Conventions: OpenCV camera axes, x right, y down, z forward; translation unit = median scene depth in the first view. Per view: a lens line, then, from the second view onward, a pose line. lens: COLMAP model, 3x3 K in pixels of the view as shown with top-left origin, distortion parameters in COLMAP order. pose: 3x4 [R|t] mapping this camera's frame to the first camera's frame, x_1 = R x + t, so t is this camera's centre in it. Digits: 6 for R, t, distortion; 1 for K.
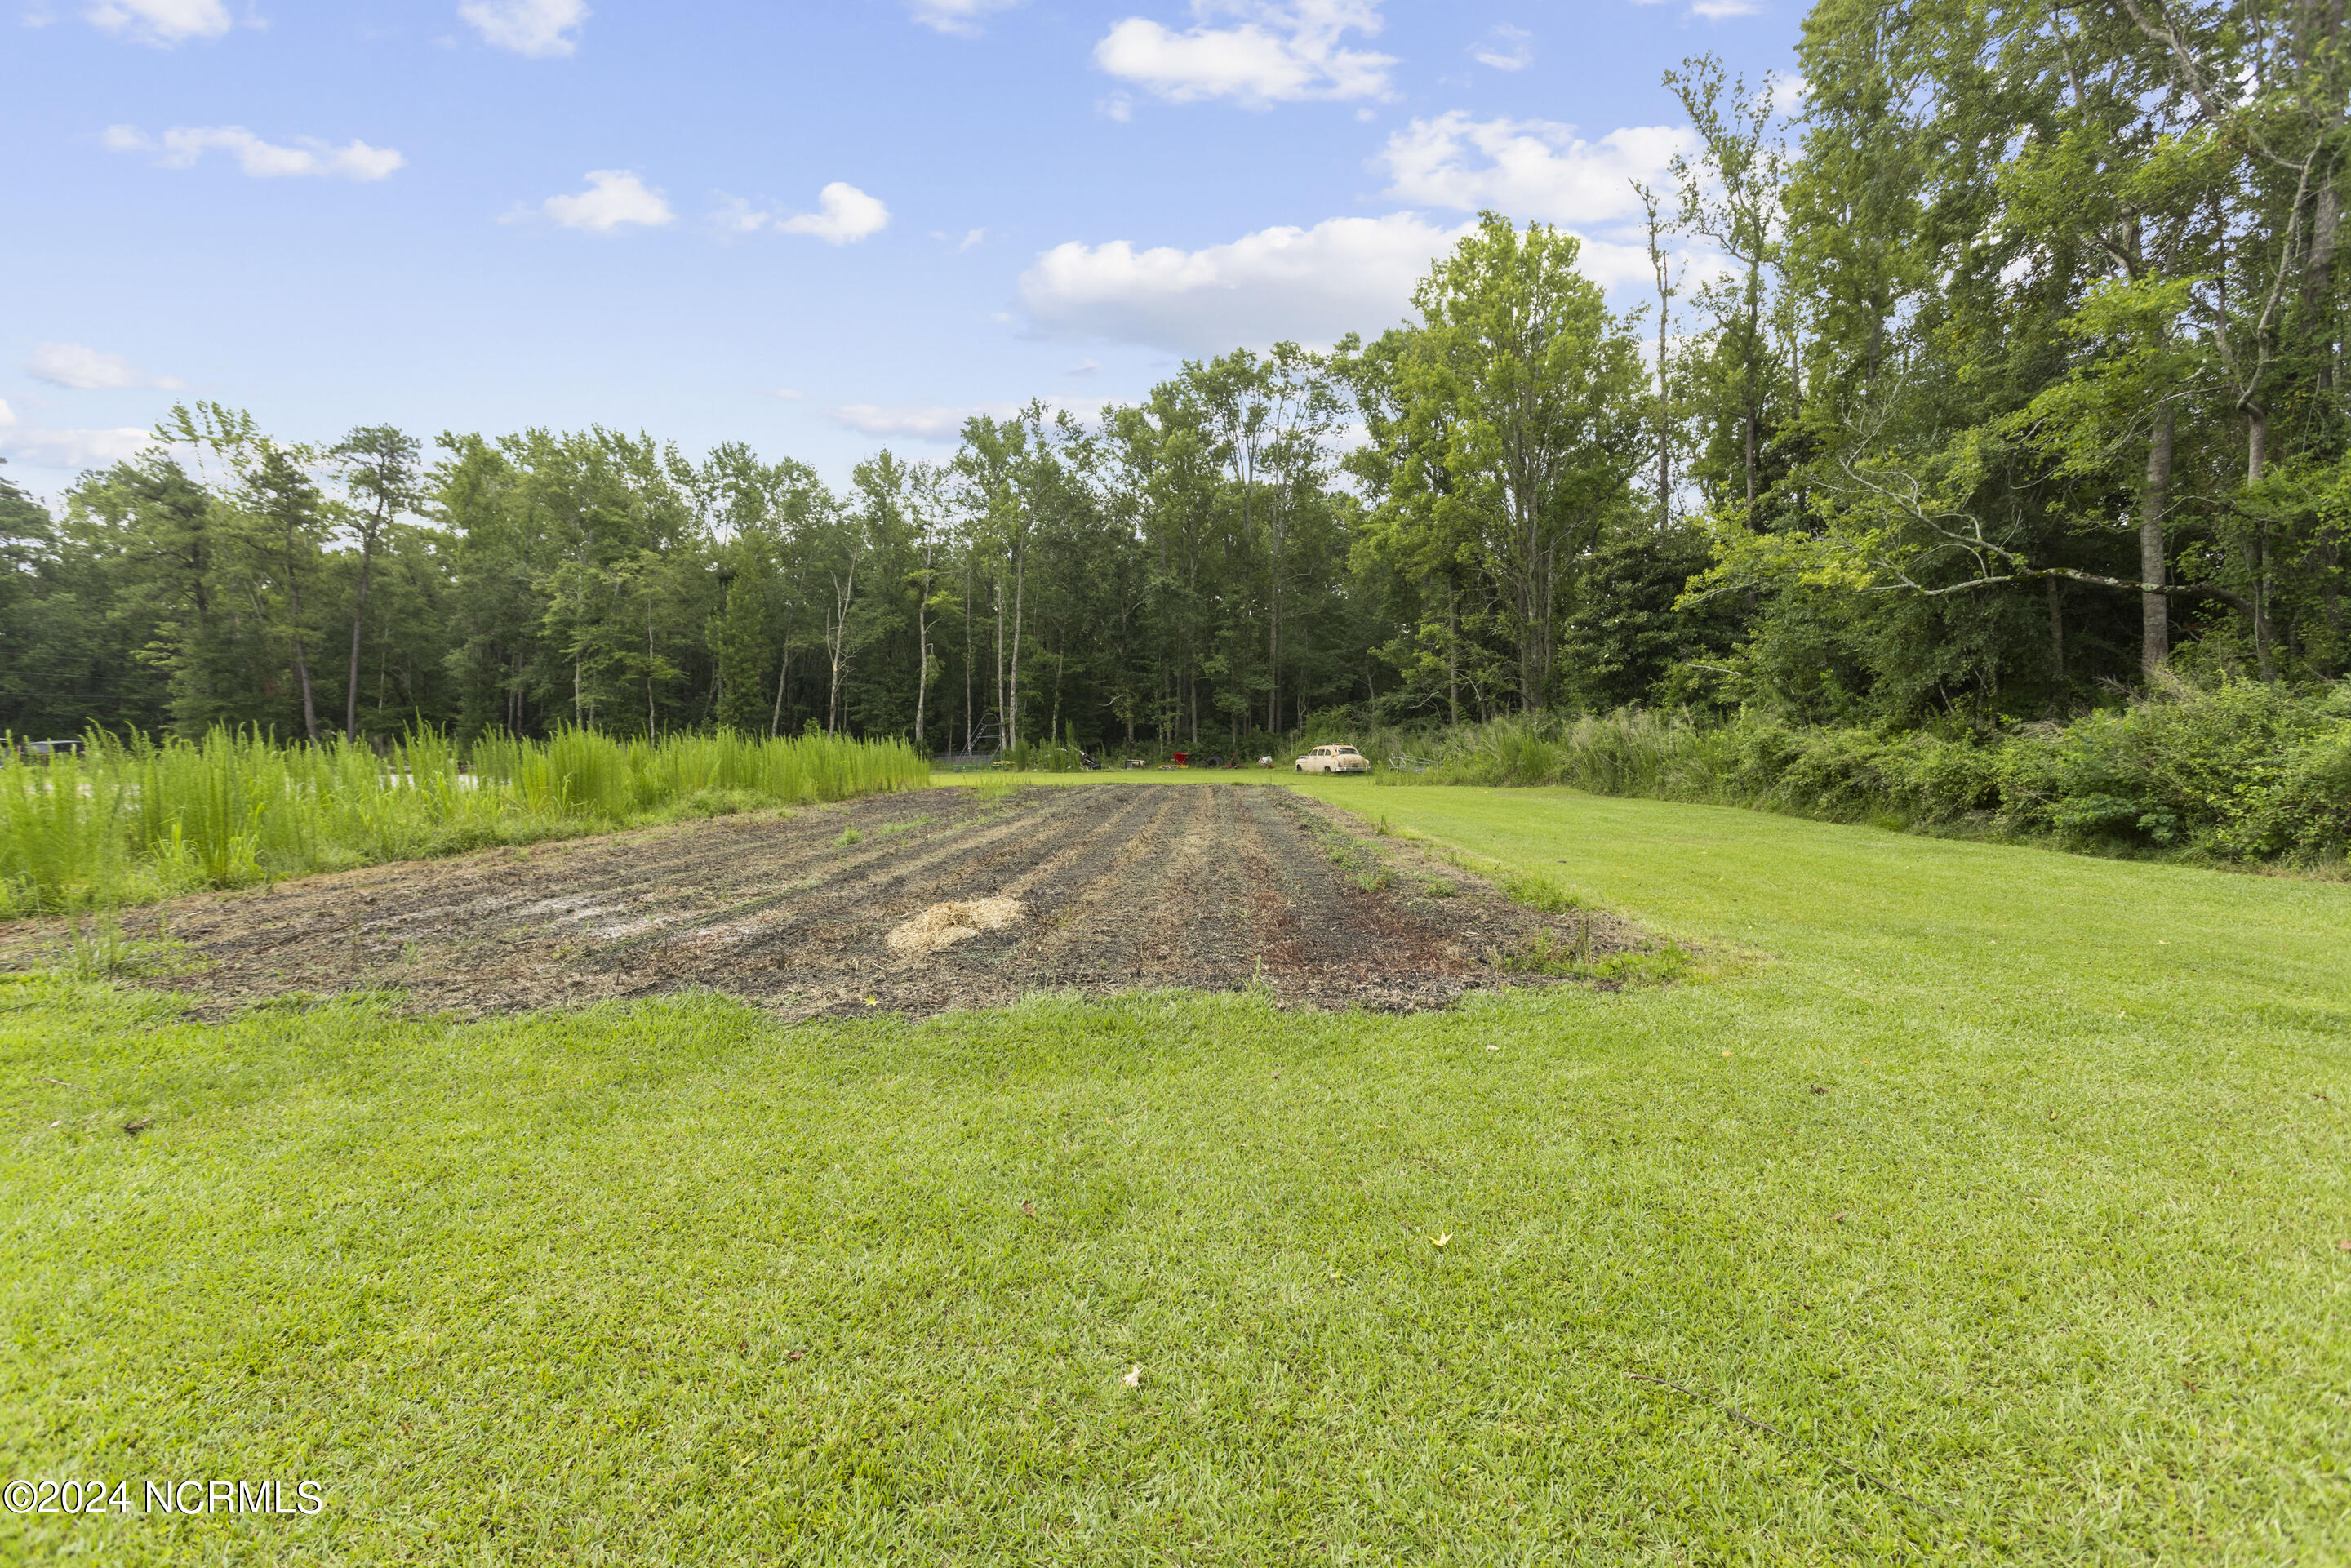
lens RADIAL K [[1119.0, 0, 1175.2], [0, 1119.0, 766.4], [0, 0, 1]] dist [0.017230, -0.001067]
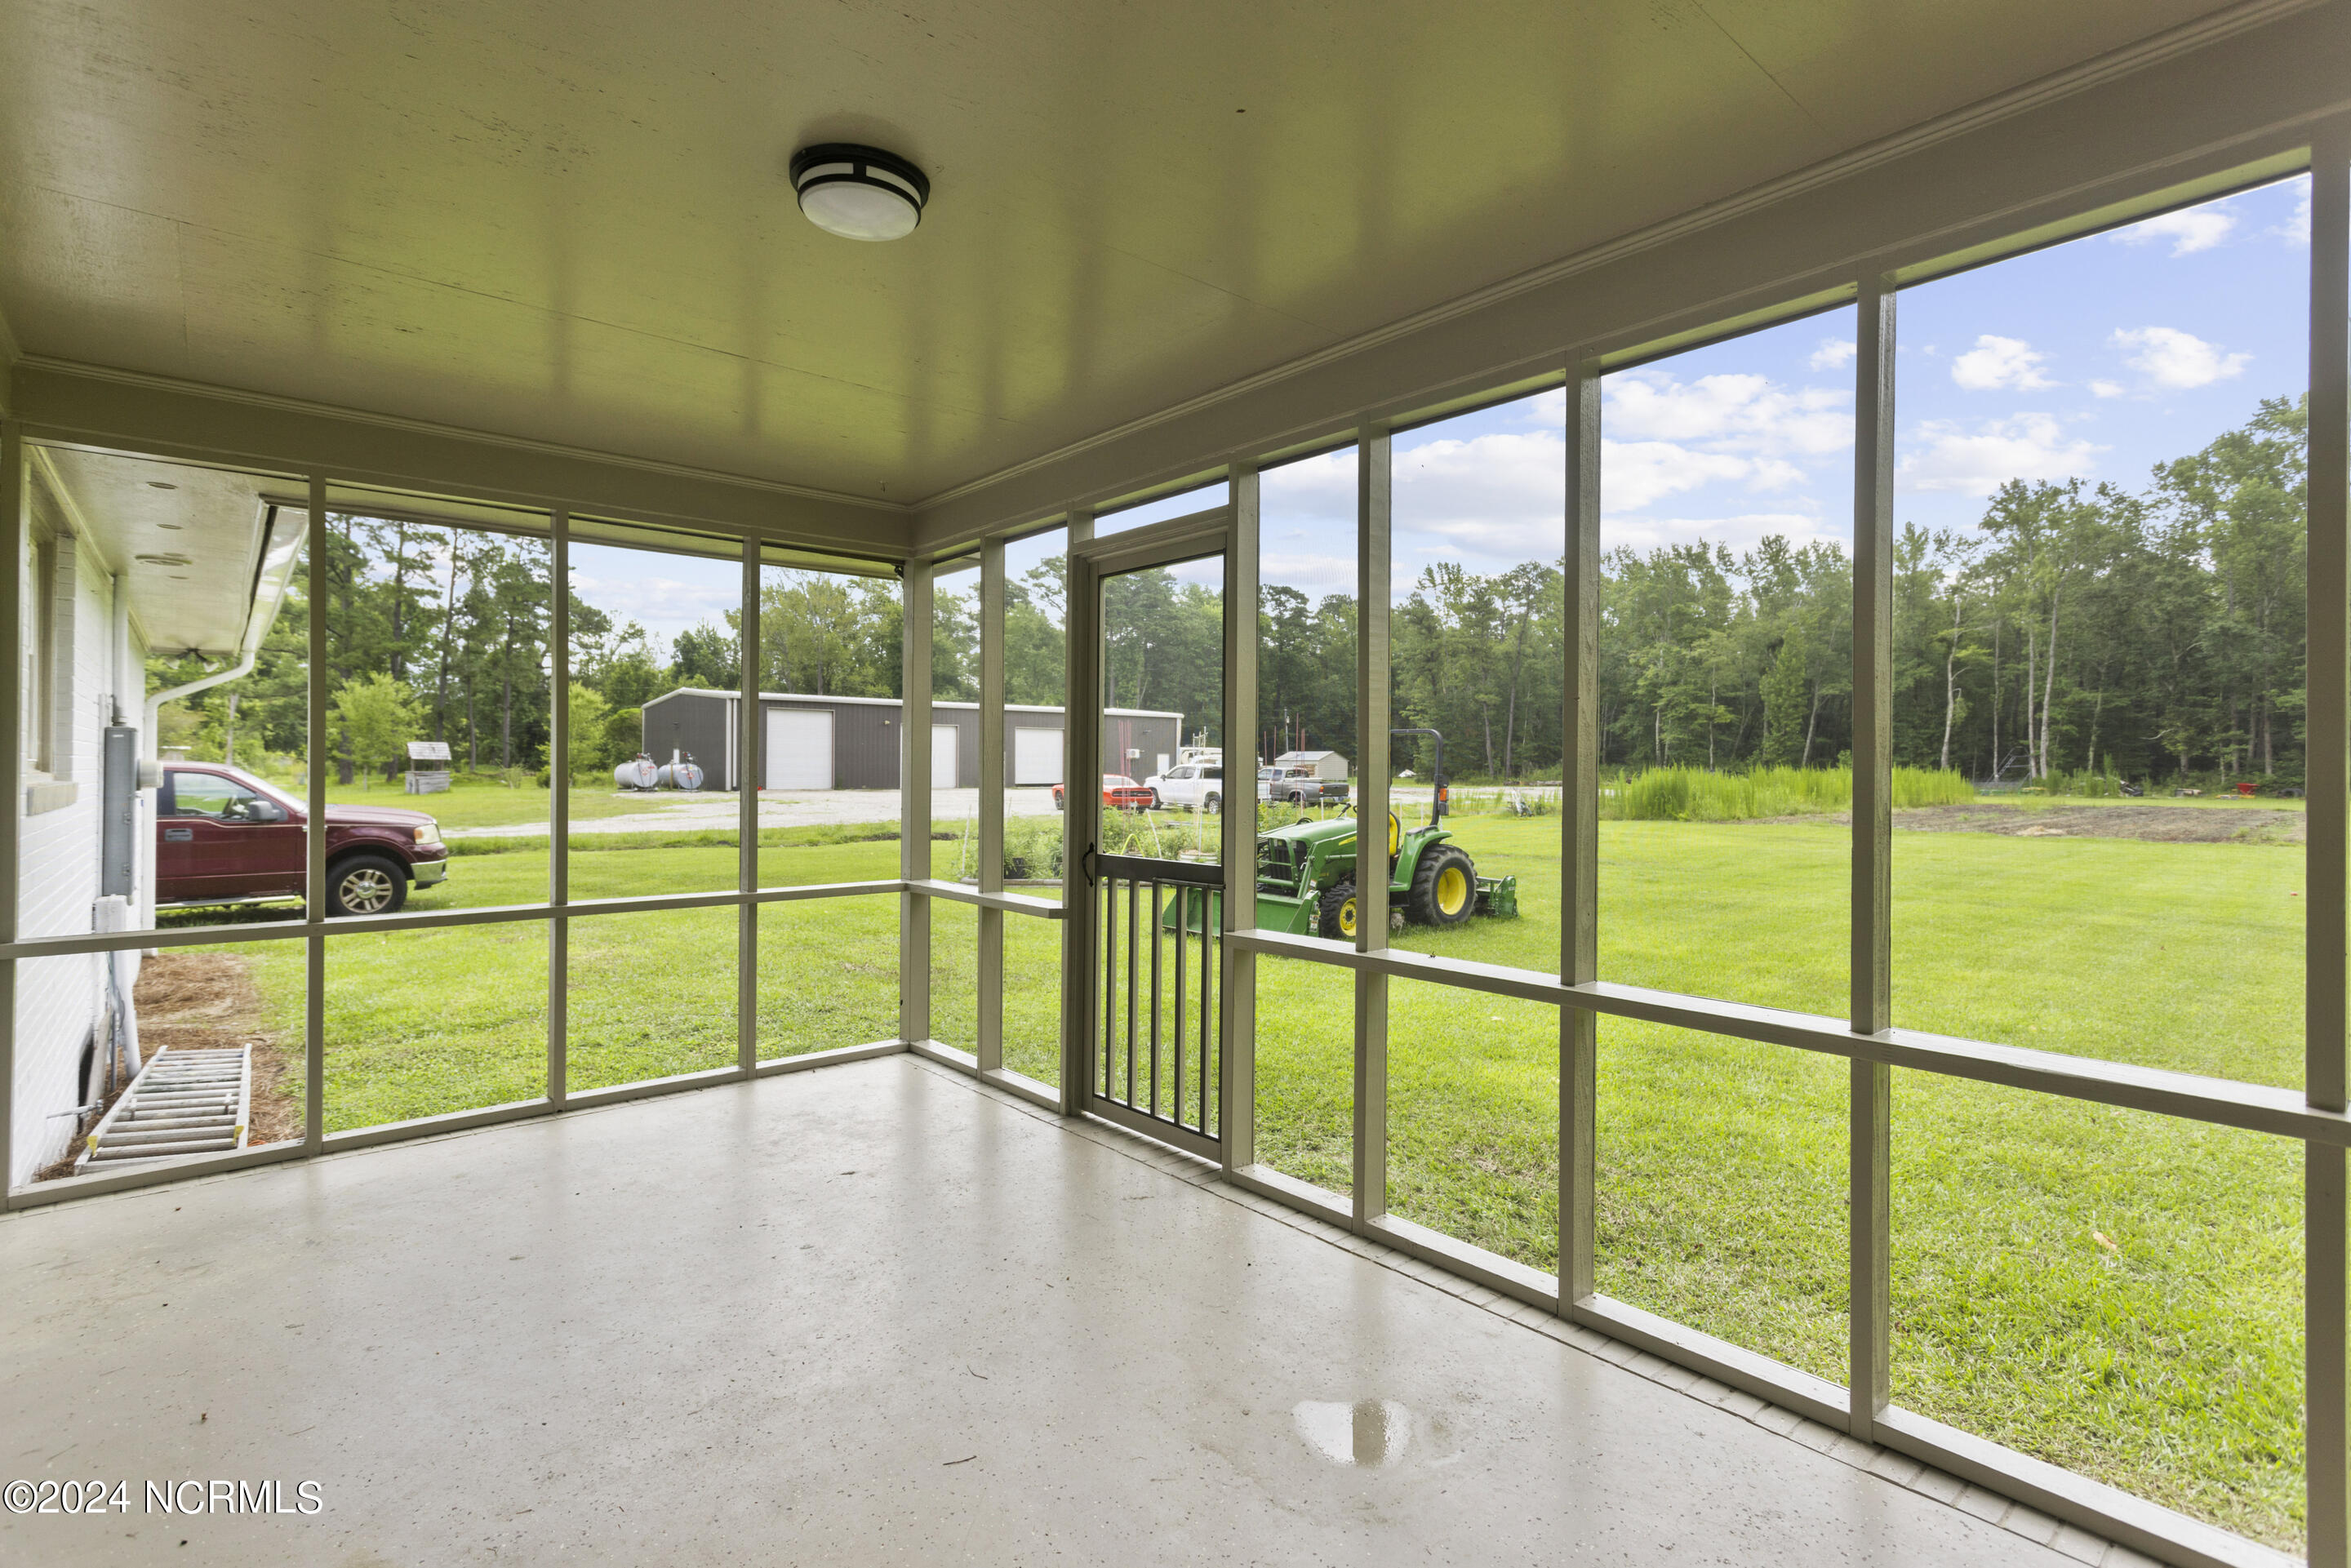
lens RADIAL K [[1119.0, 0, 1175.6], [0, 1119.0, 761.2], [0, 0, 1]] dist [0.017230, -0.001067]
pose [[0.700716, 0.006308, -0.713412, 0.057502], [-0.023291, 0.999630, -0.014037, 0.005105], [0.713060, 0.026452, 0.700604, -0.444770]]
